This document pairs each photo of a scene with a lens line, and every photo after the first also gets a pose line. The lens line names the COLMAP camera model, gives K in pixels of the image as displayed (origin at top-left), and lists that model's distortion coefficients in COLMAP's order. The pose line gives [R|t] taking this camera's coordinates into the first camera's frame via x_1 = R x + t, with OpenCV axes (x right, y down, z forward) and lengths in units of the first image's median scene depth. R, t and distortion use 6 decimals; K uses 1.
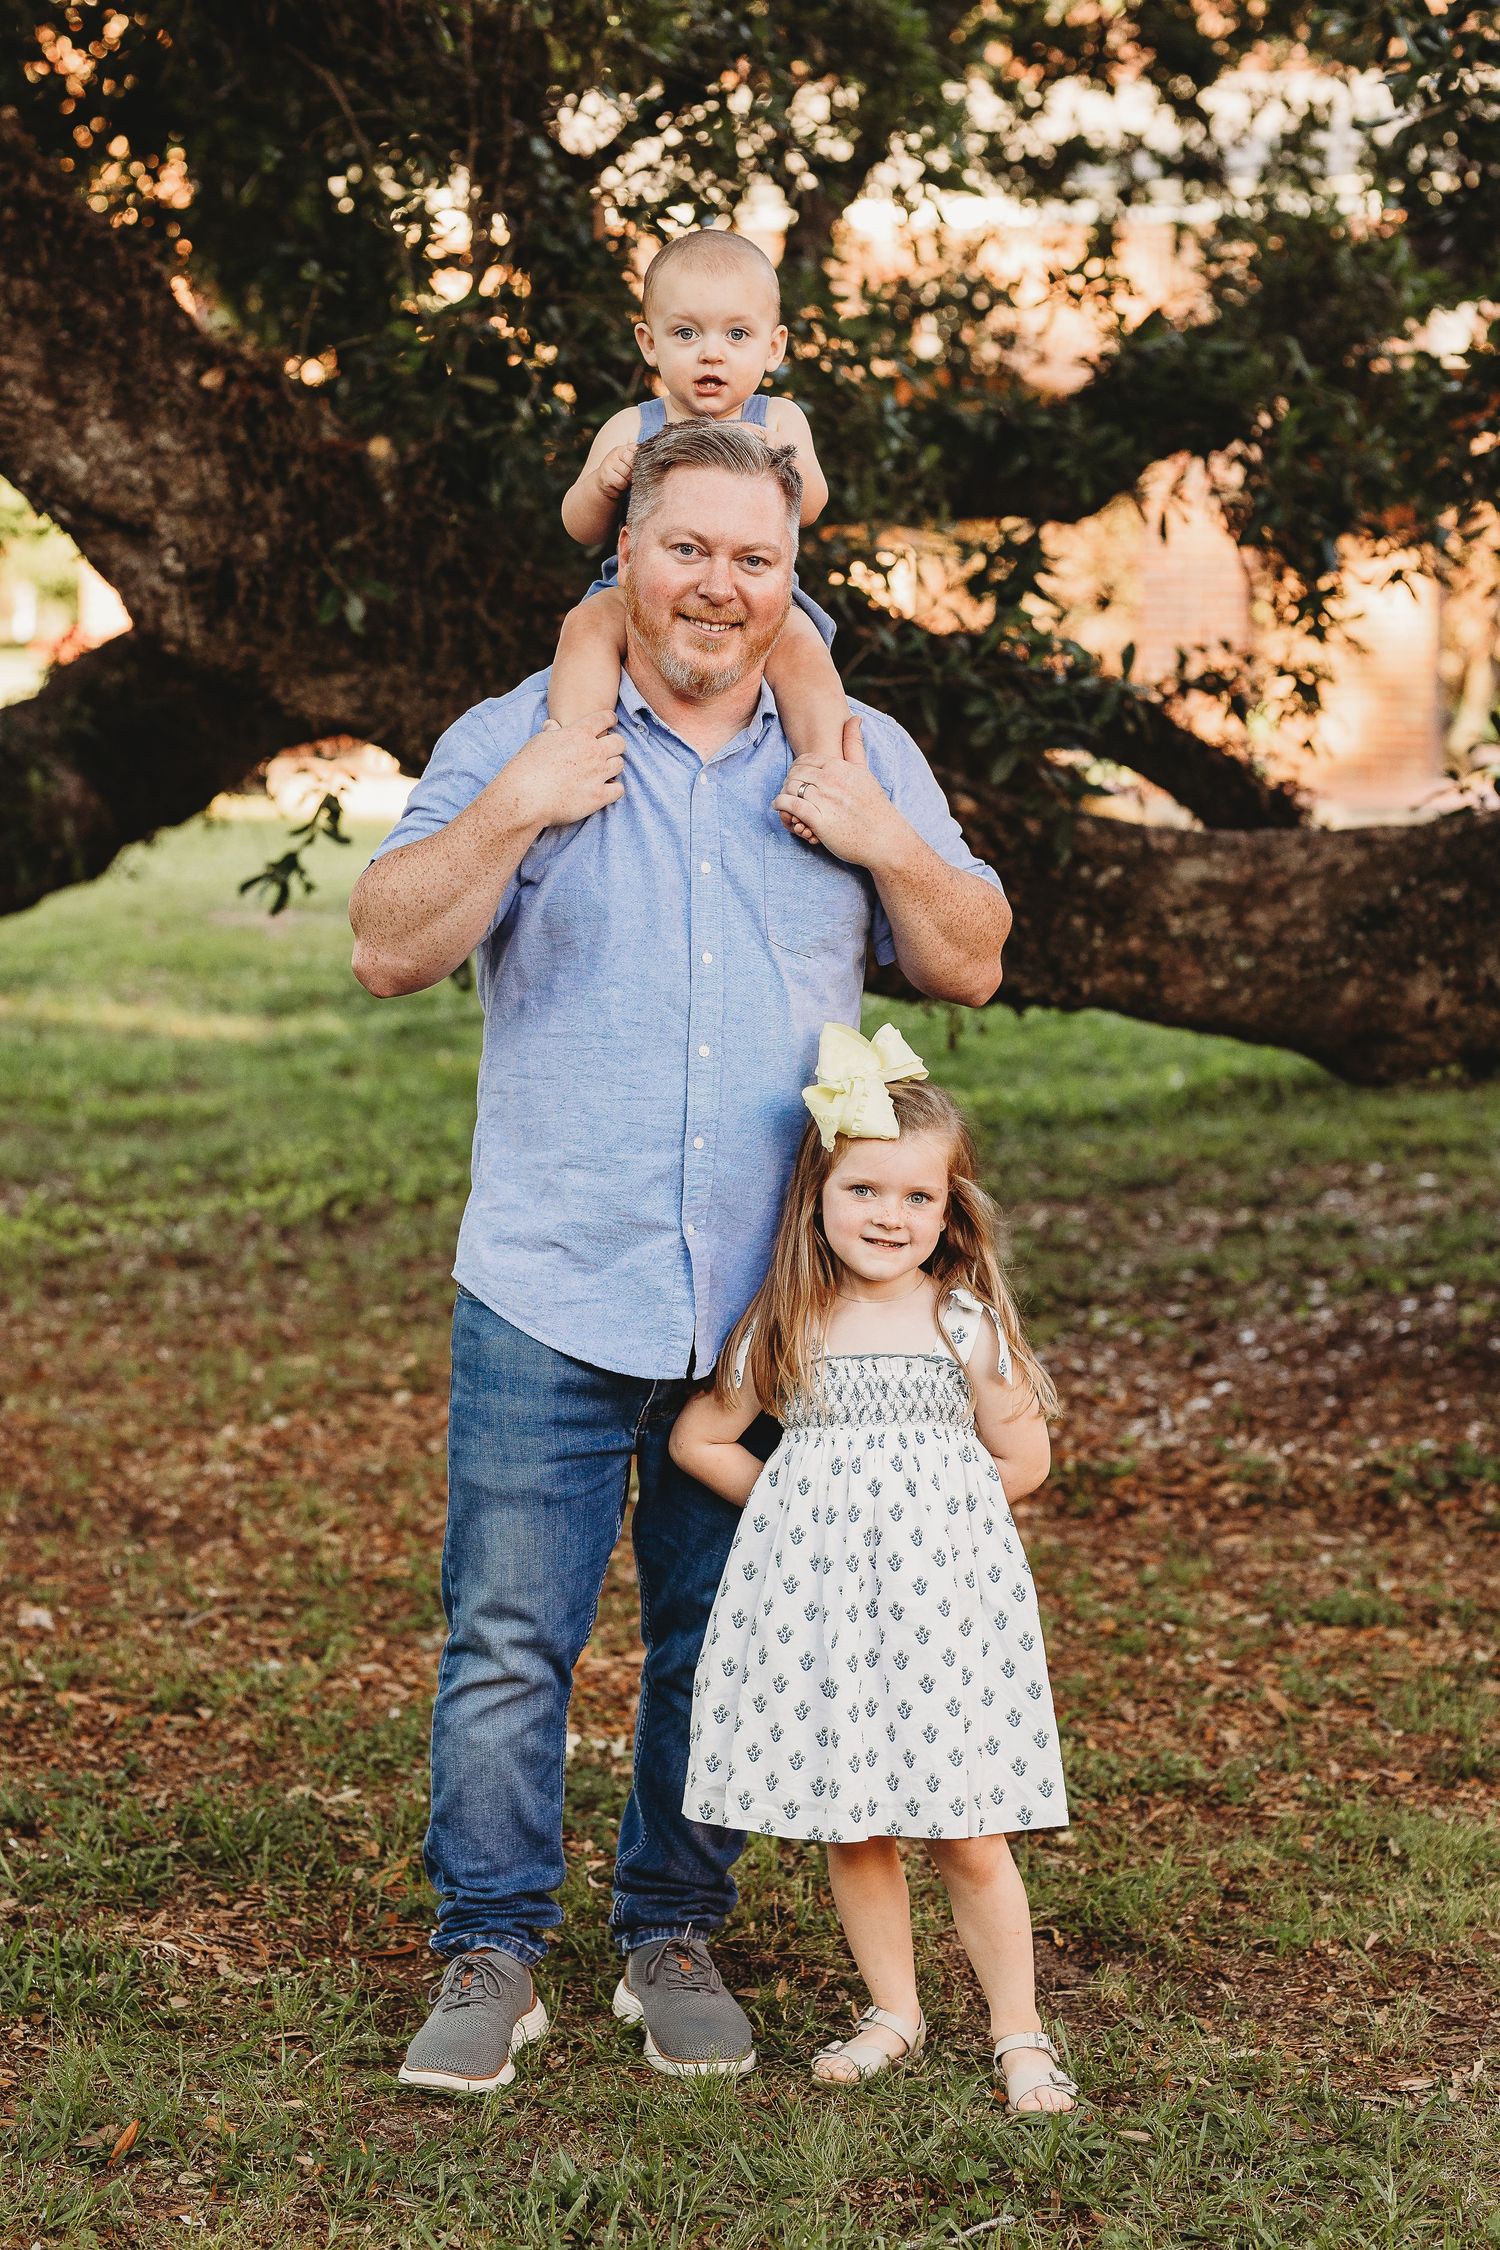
lens RADIAL K [[5719.8, 0, 748.8], [0, 5719.8, 1079.4], [0, 0, 1]] dist [0.154441, 0.036354]
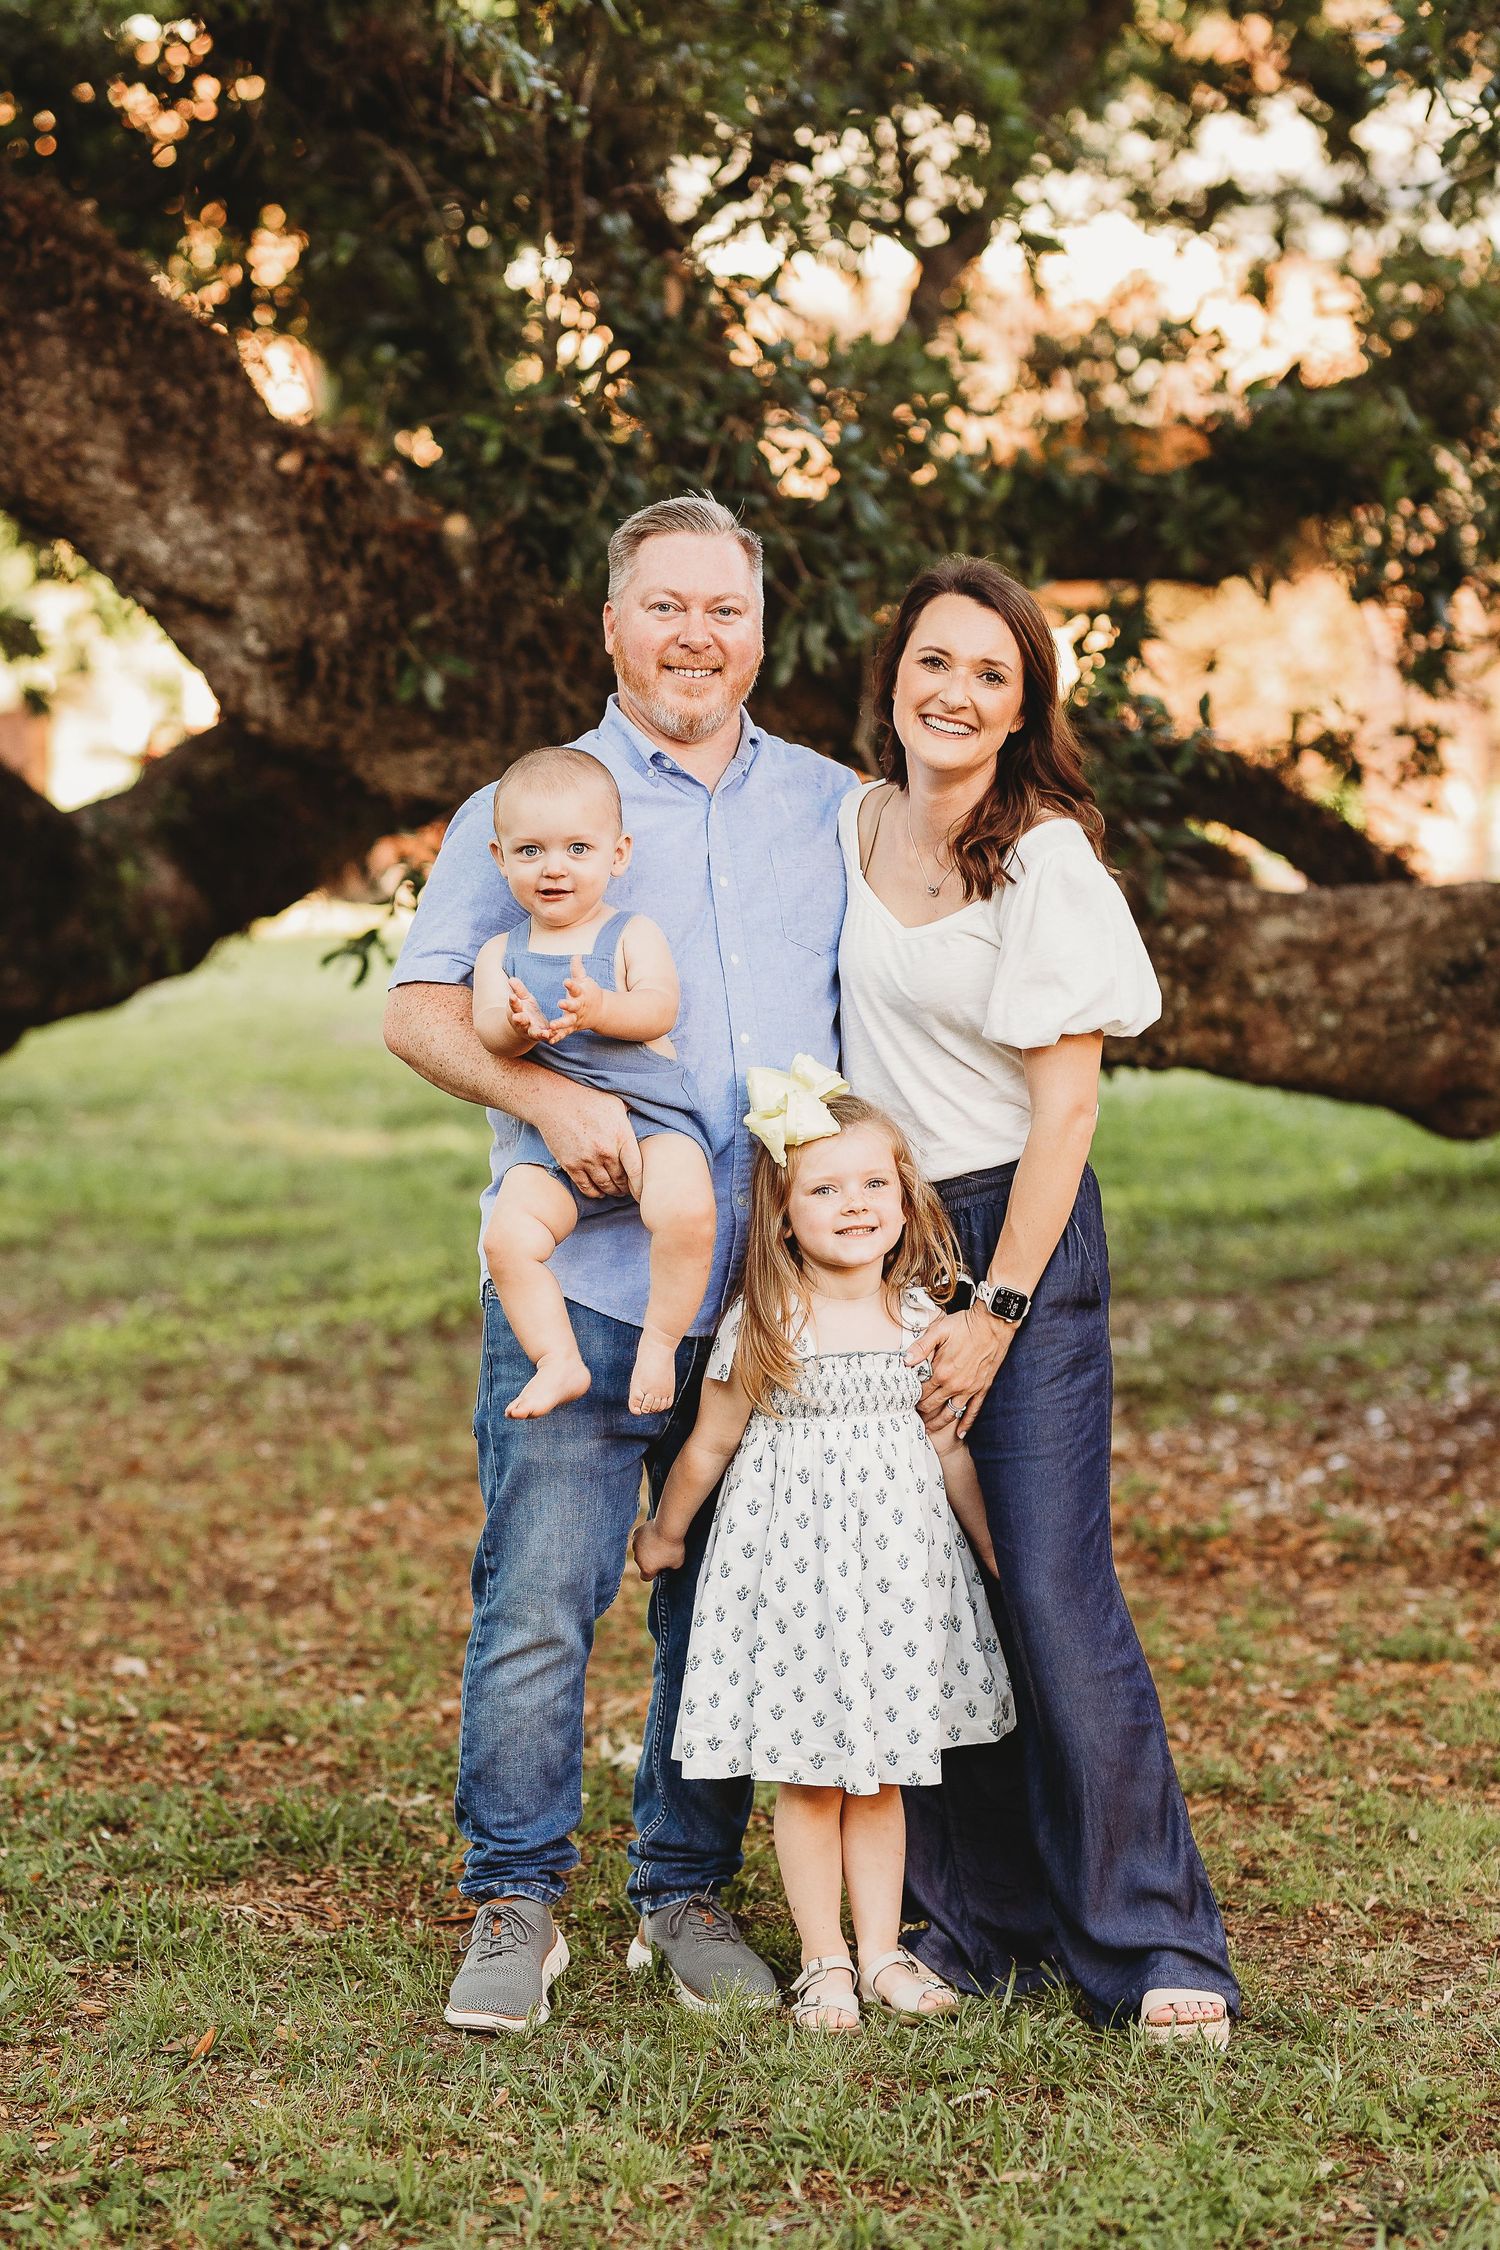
lens RADIAL K [[8643.9, 0, 750.0], [0, 8643.9, 1125.0], [0, 0, 1]] dist [0.271520, 2.961826]
pose [[0.997987, -0.017752, -0.060875, 0.077876], [0.015442, 0.999151, -0.038204, 0.054302], [0.061502, 0.037187, 0.997414, -0.512898]]
